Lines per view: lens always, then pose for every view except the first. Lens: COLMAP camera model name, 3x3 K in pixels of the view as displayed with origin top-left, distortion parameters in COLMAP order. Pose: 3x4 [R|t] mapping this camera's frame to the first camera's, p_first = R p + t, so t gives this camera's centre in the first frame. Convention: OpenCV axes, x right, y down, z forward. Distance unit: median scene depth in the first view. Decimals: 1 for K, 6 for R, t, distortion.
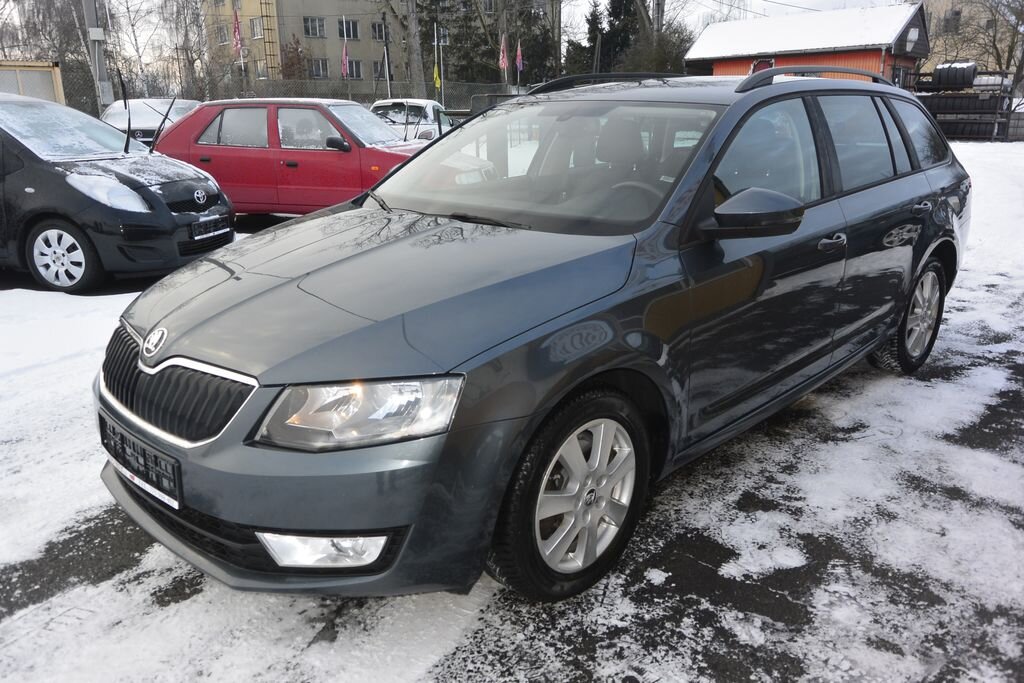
lens RADIAL K [[780.1, 0, 490.1], [0, 780.1, 418.2], [0, 0, 1]] dist [0.003286, 0.002501]
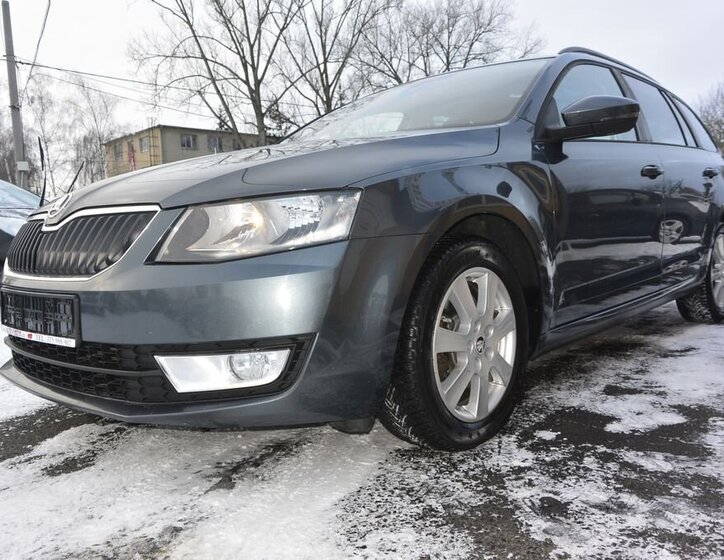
lens RADIAL K [[644.7, 0, 349.6], [0, 644.7, 334.0], [0, 0, 1]] dist [0.001872, 0.013221]
pose [[0.998701, -0.038104, 0.033837, -0.074299], [0.044335, 0.977064, -0.208281, 0.267808], [-0.025125, 0.209511, 0.977483, 0.178097]]
